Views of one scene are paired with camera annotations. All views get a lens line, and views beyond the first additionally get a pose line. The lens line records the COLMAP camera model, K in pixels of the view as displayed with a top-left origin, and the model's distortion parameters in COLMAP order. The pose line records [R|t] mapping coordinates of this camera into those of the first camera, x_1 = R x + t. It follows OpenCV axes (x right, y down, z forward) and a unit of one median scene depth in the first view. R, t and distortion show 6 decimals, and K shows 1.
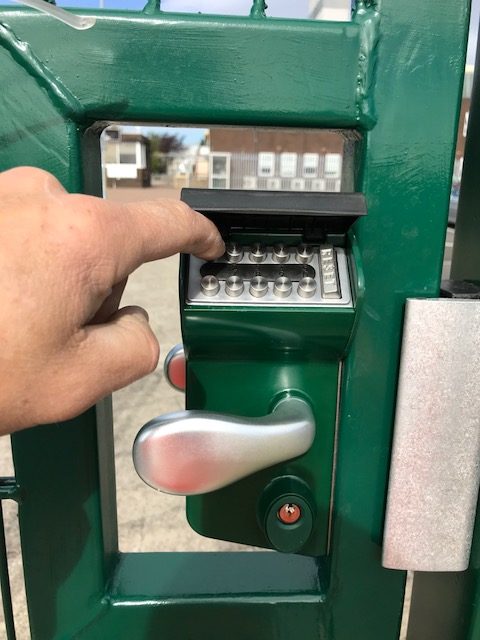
lens RADIAL K [[545.7, 0, 240.0], [0, 545.7, 320.0], [0, 0, 1]] dist [0.008322, 0.009896]
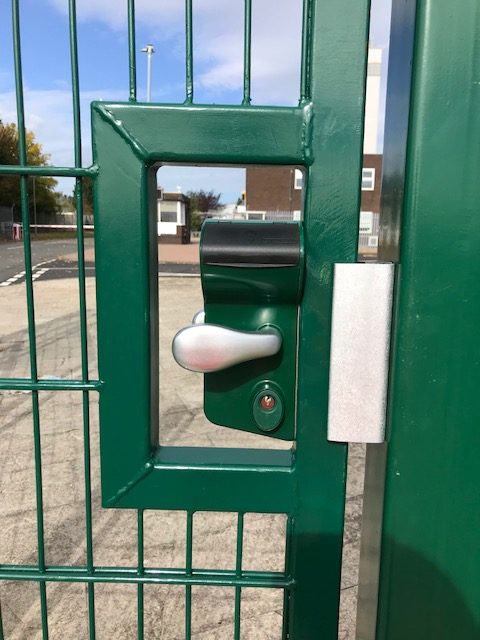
lens RADIAL K [[536.6, 0, 240.0], [0, 536.6, 320.0], [0, 0, 1]] dist [0.004676, 0.003107]
pose [[0.997920, 0.008971, -0.063839, 0.121626], [-0.015126, 0.995208, -0.096602, 0.301446], [0.062667, 0.097367, 0.993274, -0.644191]]
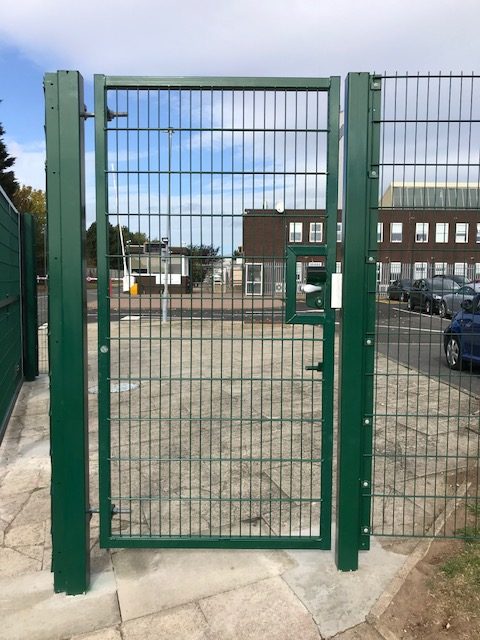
lens RADIAL K [[536.6, 0, 240.0], [0, 536.6, 320.0], [0, 0, 1]] dist [0.004676, 0.003107]
pose [[0.998461, -0.012140, -0.054116, -0.708929], [0.001666, 0.981872, -0.189538, 2.338772], [0.055436, 0.189156, 0.980381, -7.414043]]
